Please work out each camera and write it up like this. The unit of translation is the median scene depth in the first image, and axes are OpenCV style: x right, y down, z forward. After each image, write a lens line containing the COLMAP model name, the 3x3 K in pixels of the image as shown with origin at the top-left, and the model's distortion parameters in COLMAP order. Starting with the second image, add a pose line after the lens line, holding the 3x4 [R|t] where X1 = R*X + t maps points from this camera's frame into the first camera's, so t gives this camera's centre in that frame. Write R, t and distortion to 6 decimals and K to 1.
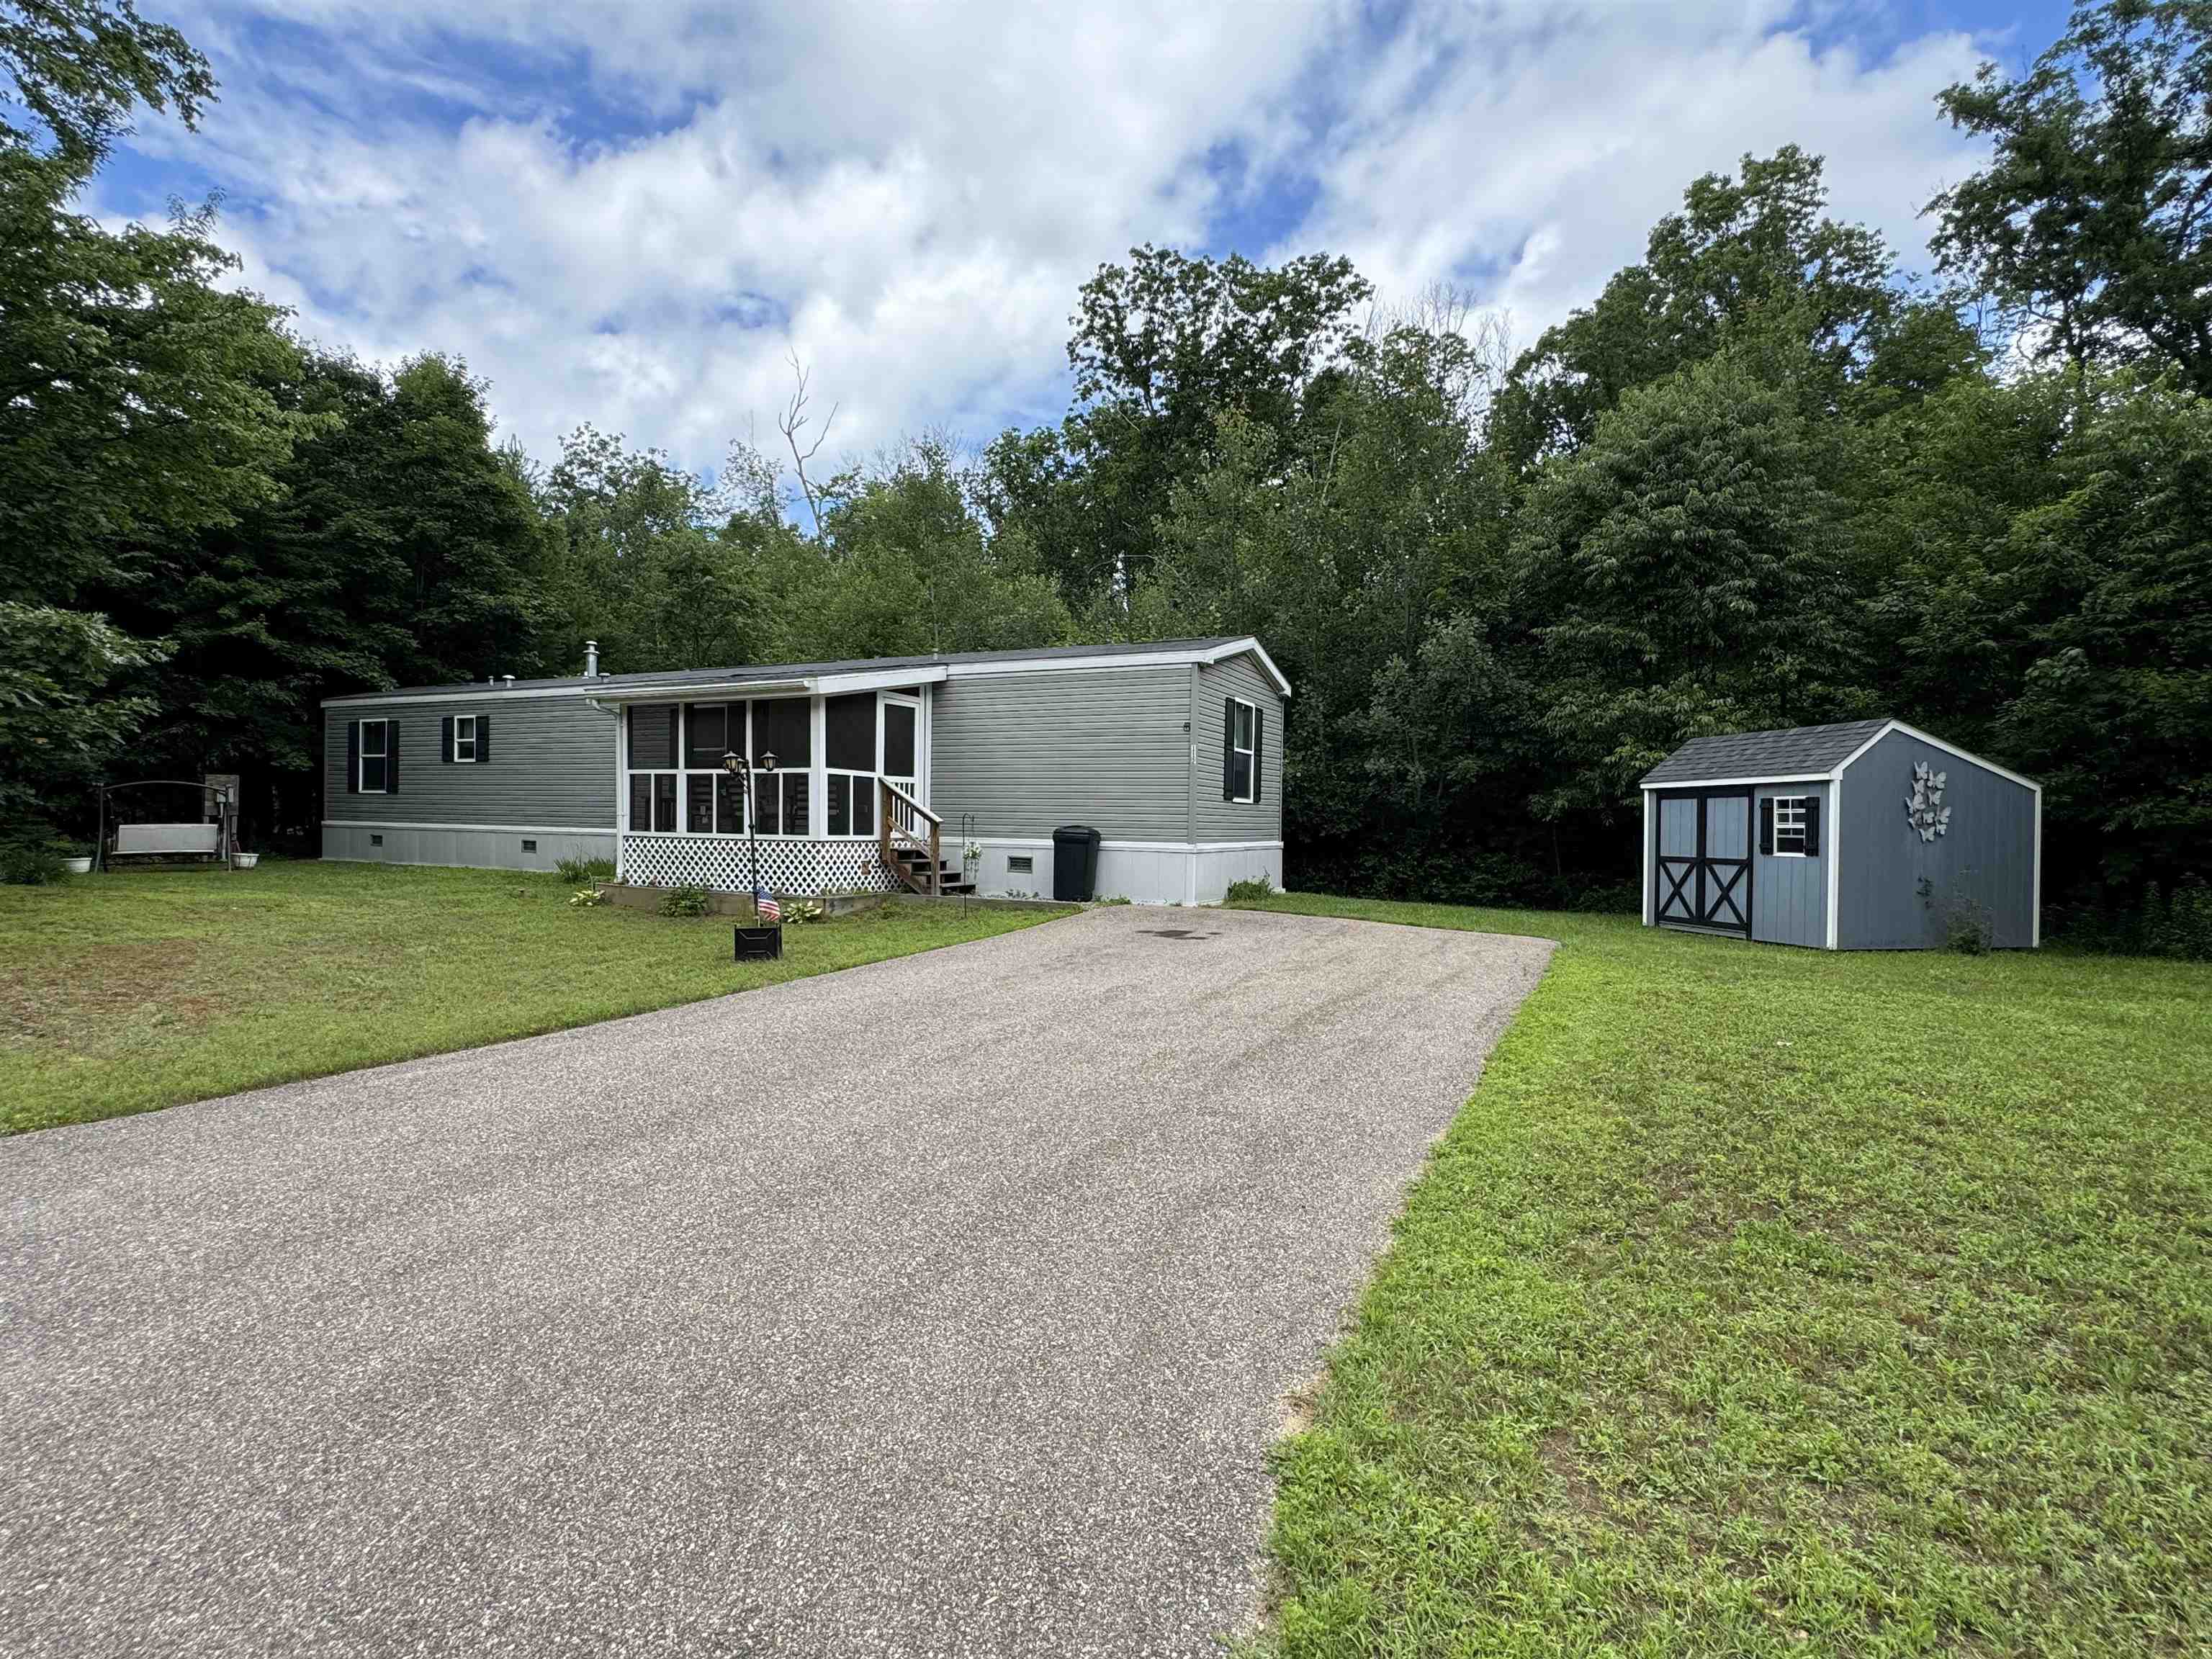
lens RADIAL K [[1028.8, 0, 1098.8], [0, 1028.8, 821.5], [0, 0, 1]] dist [-0.001267, -0.001258]
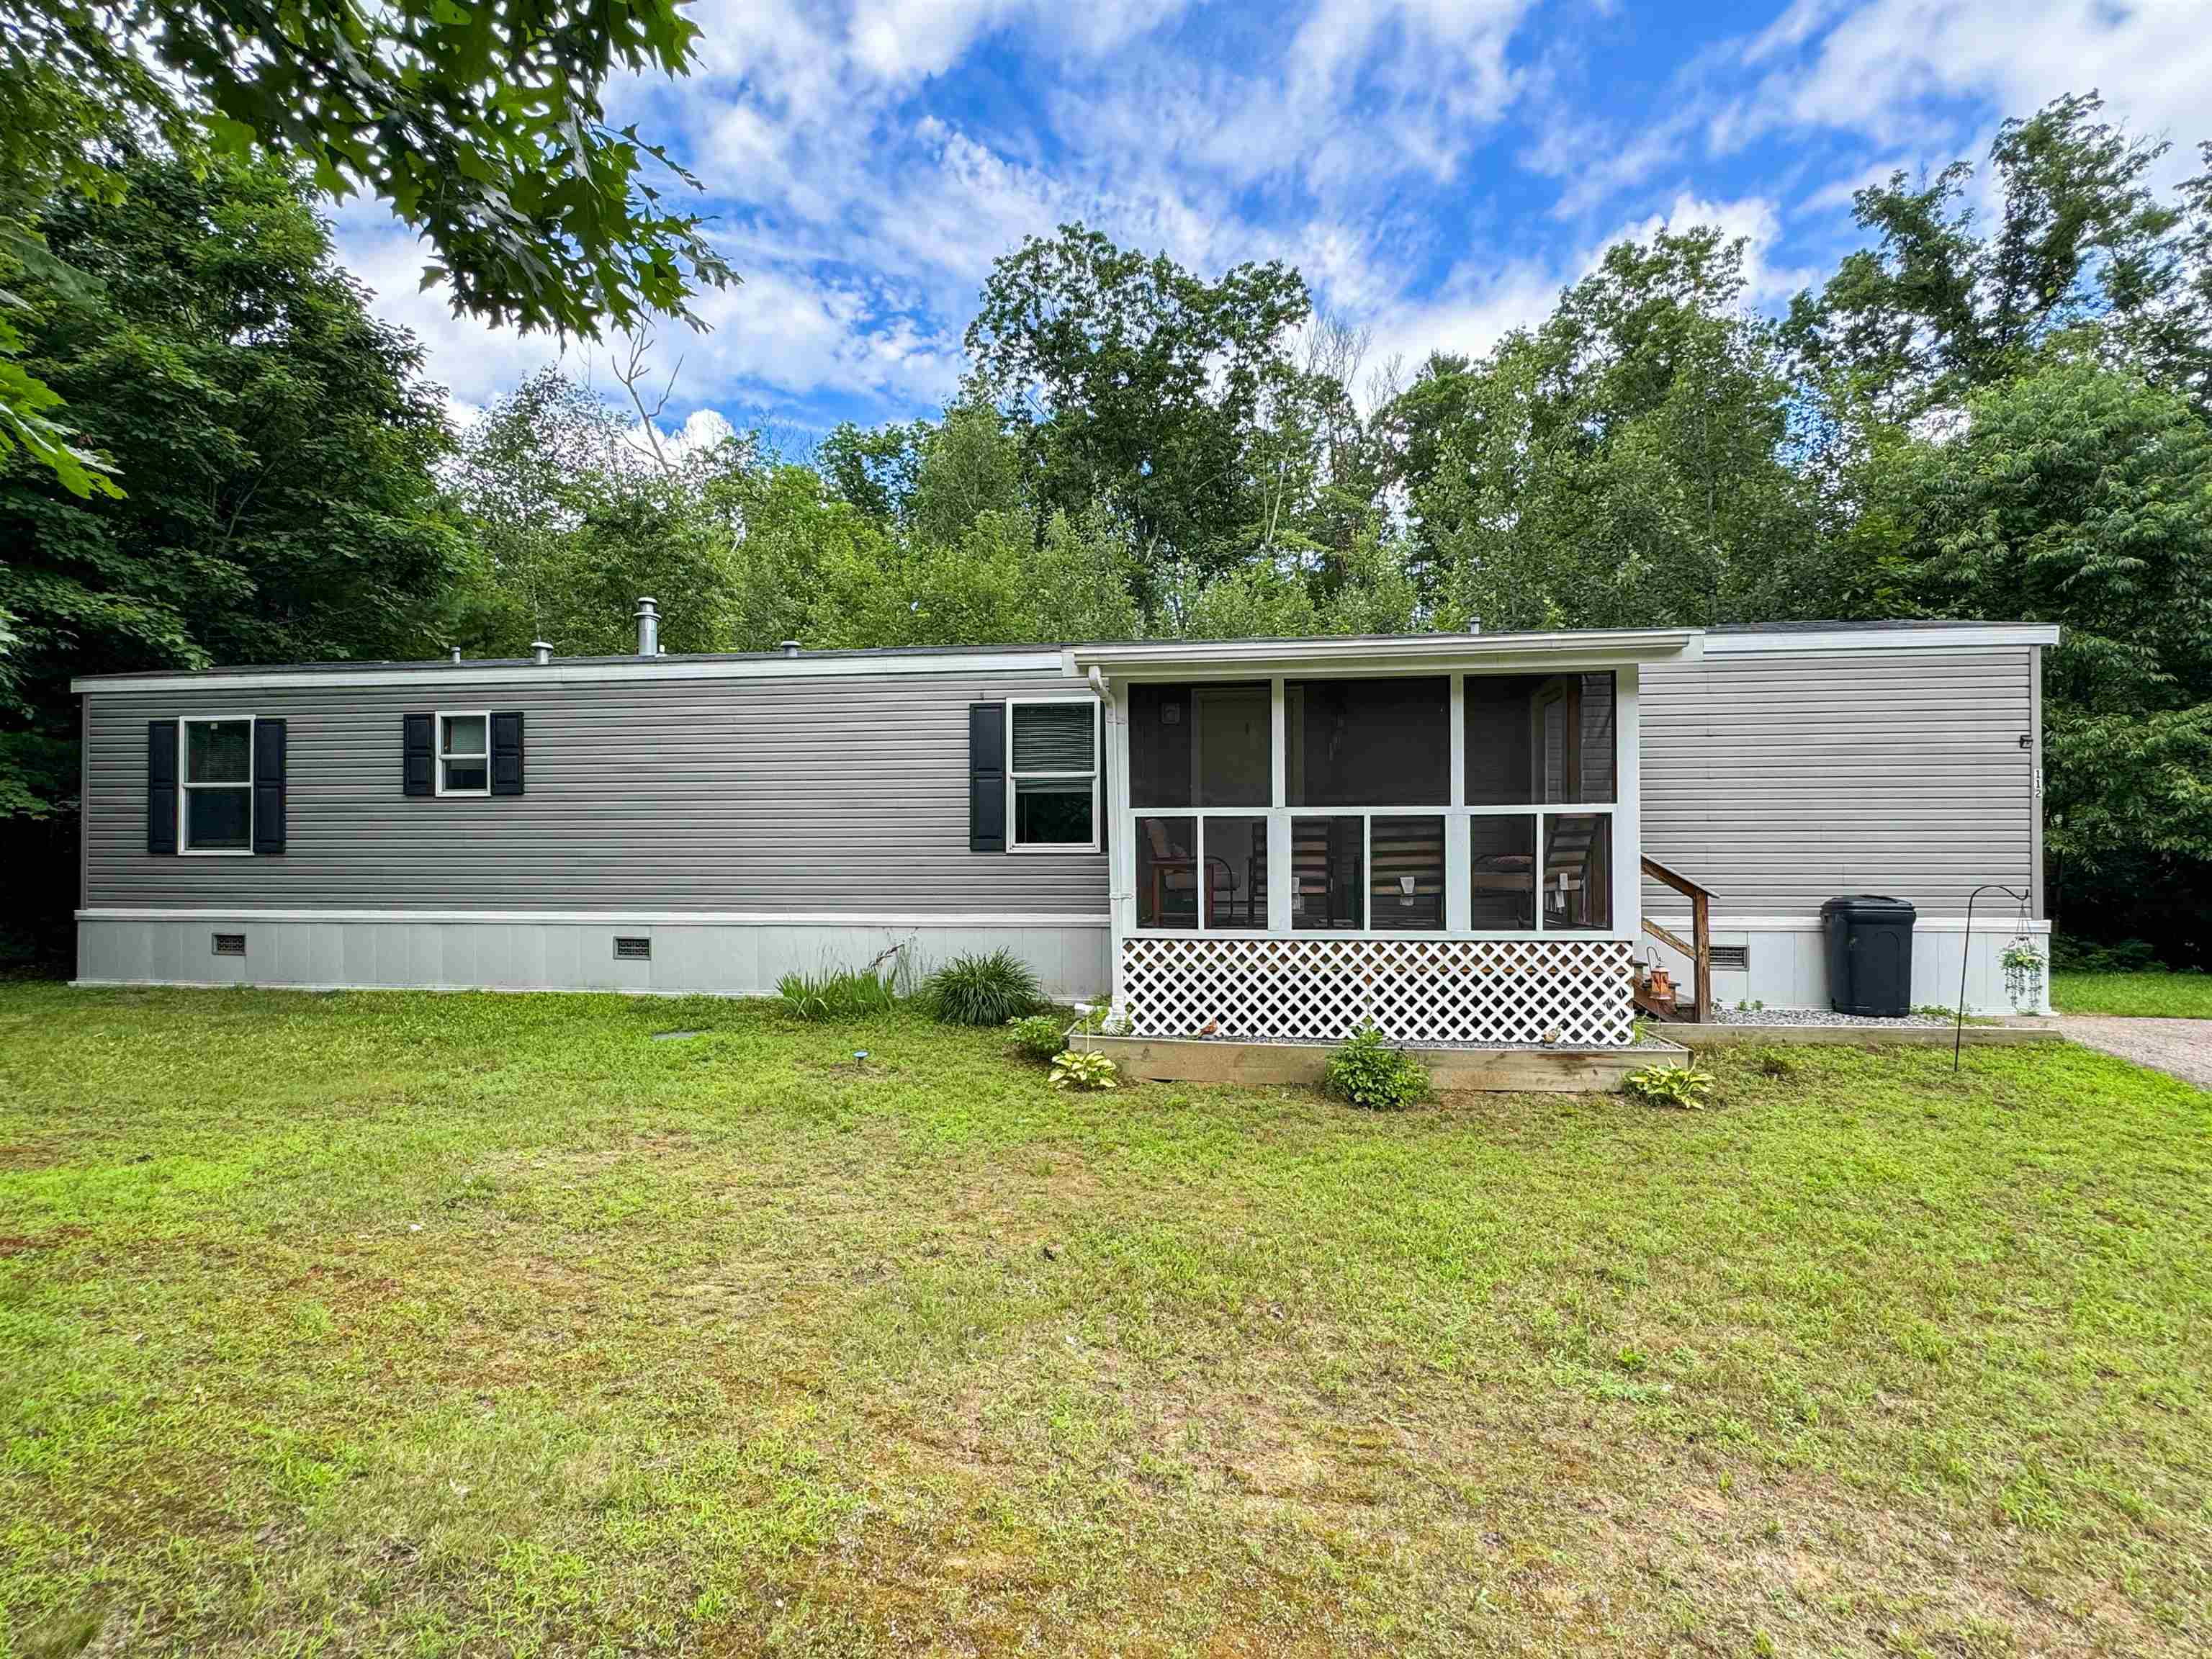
lens RADIAL K [[1003.7, 0, 1103.9], [0, 1003.7, 838.5], [0, 0, 1]] dist [-0.001890, 0.000946]
pose [[0.950809, -0.010758, 0.309592, -0.442263], [0.017995, 0.999627, -0.020531, -0.017923], [-0.309256, 0.025092, 0.950648, 0.377598]]
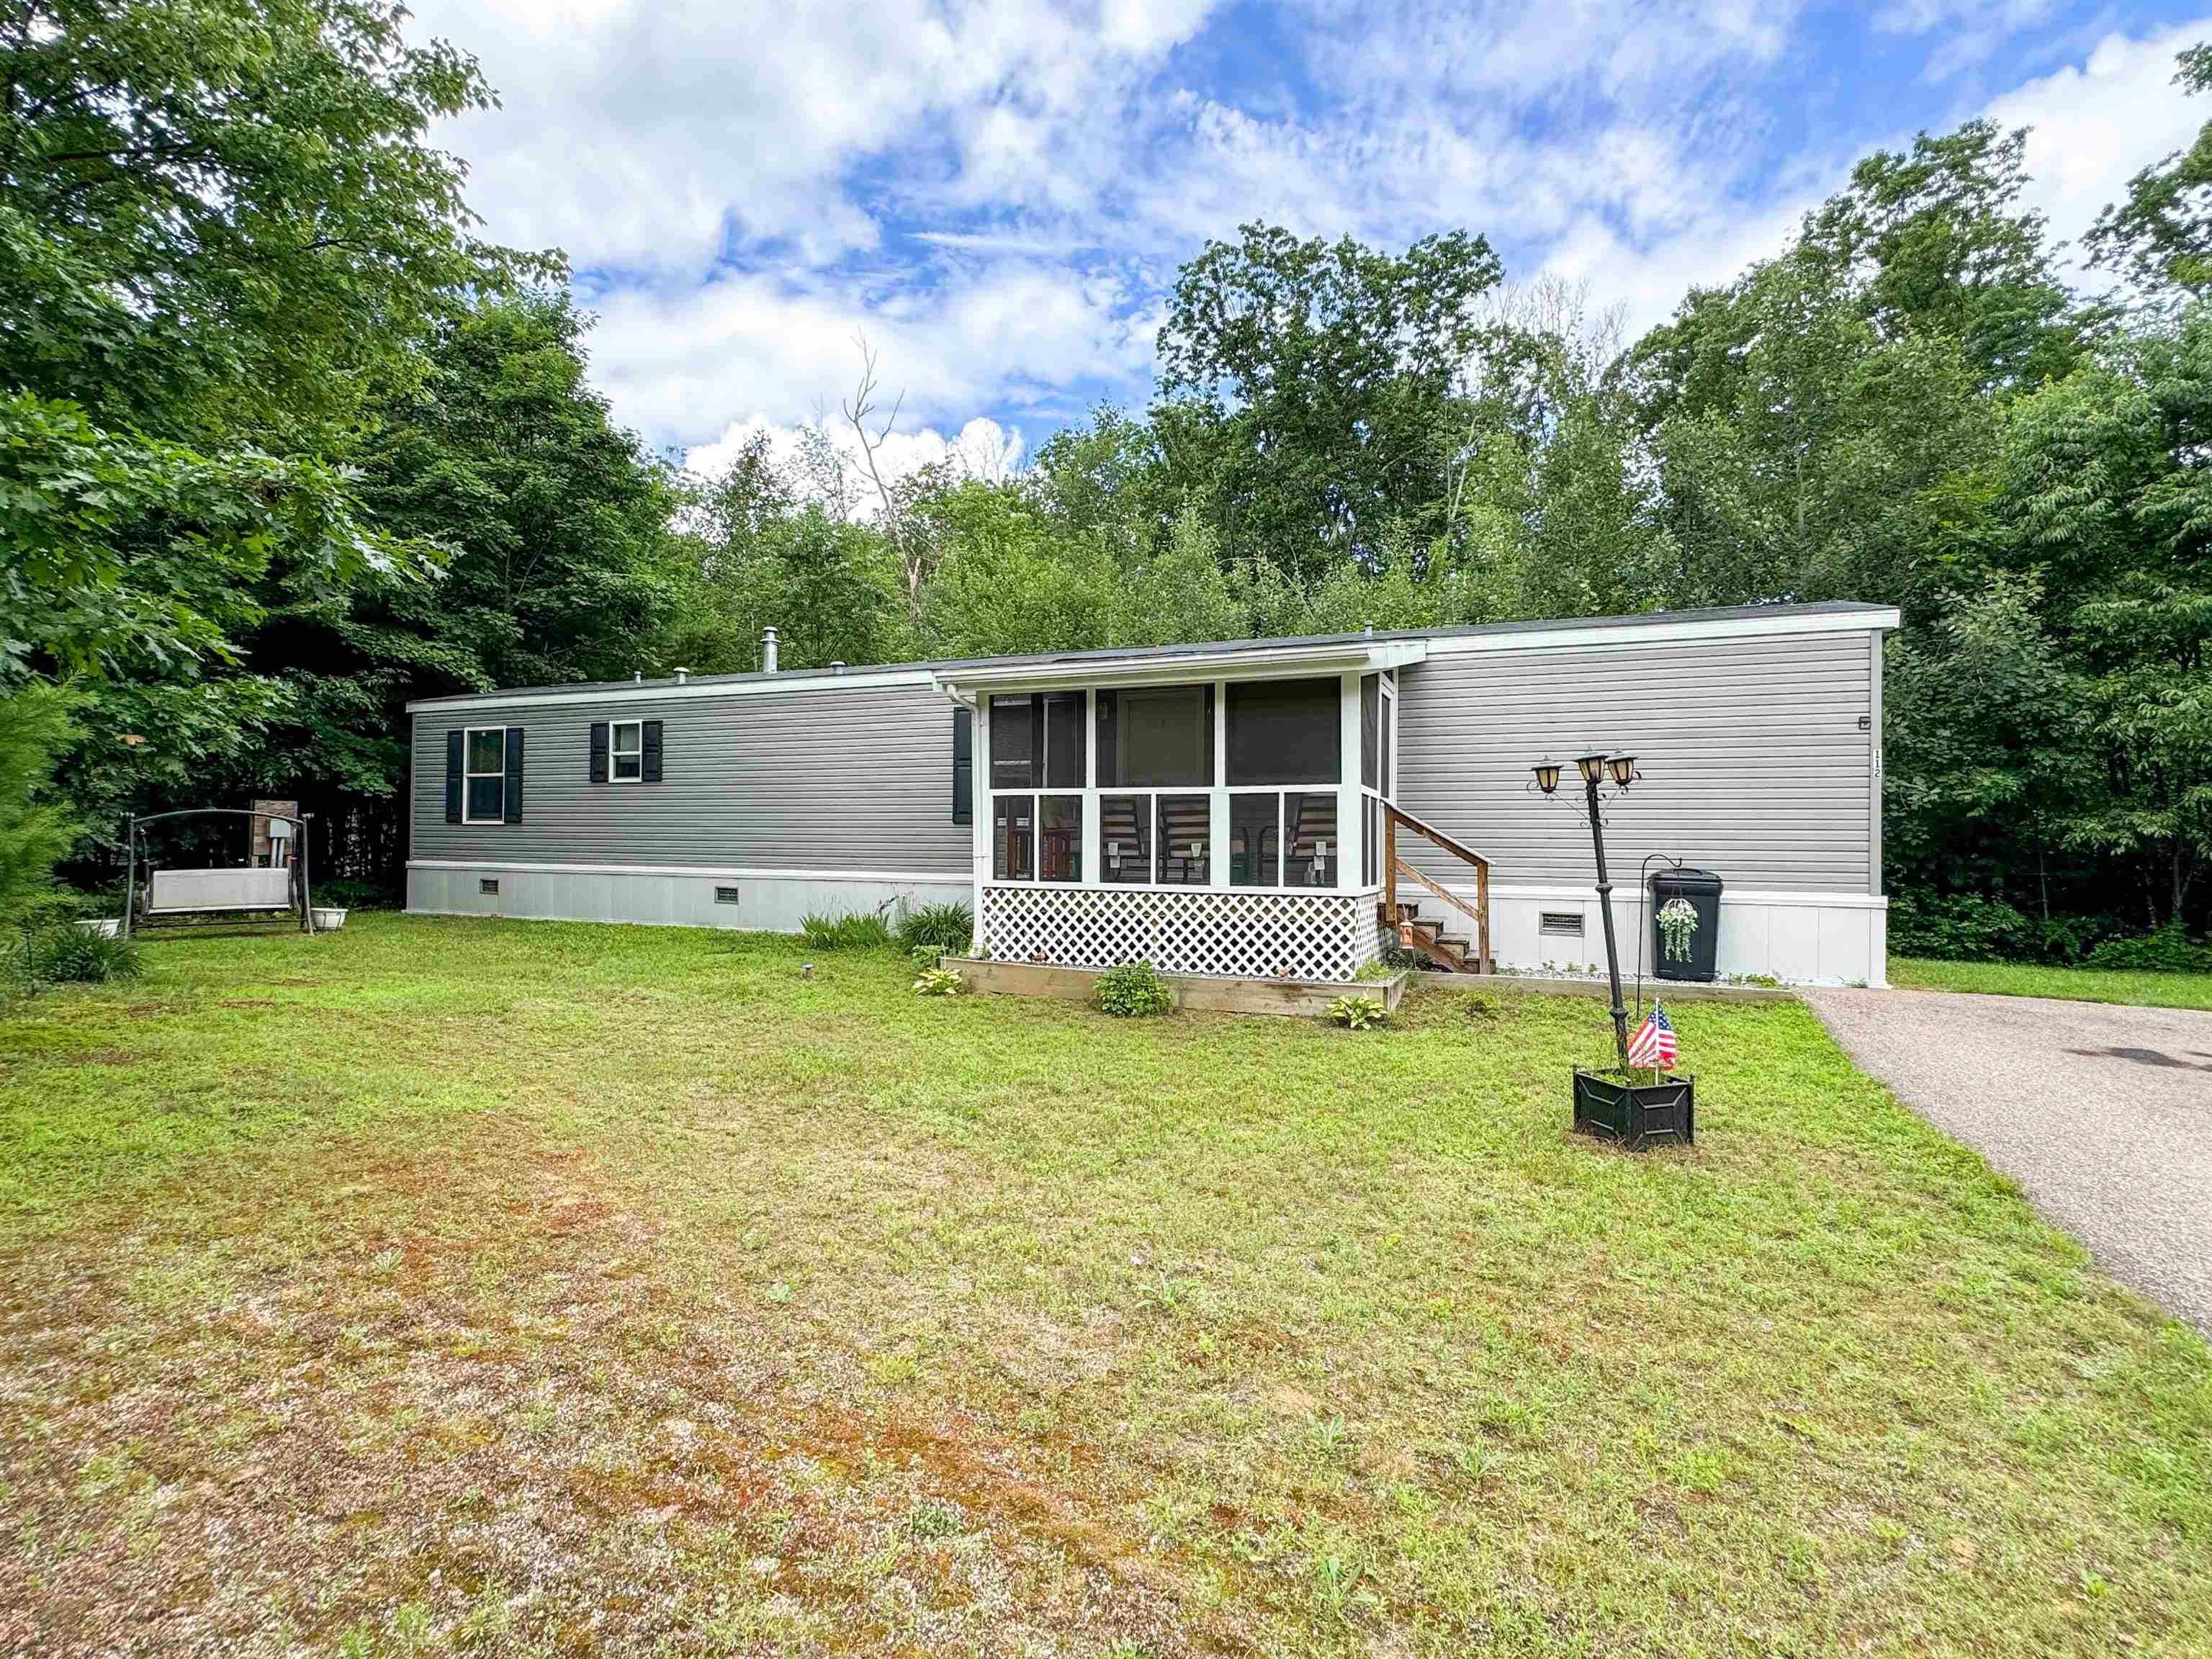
lens RADIAL K [[1028.8, 0, 1102.0], [0, 1028.8, 820.1], [0, 0, 1]] dist [-0.001267, -0.001258]
pose [[0.998832, -0.004550, 0.048101, -0.295585], [0.005837, 0.999628, -0.026642, -0.008208], [-0.047962, 0.026892, 0.998487, 0.229055]]
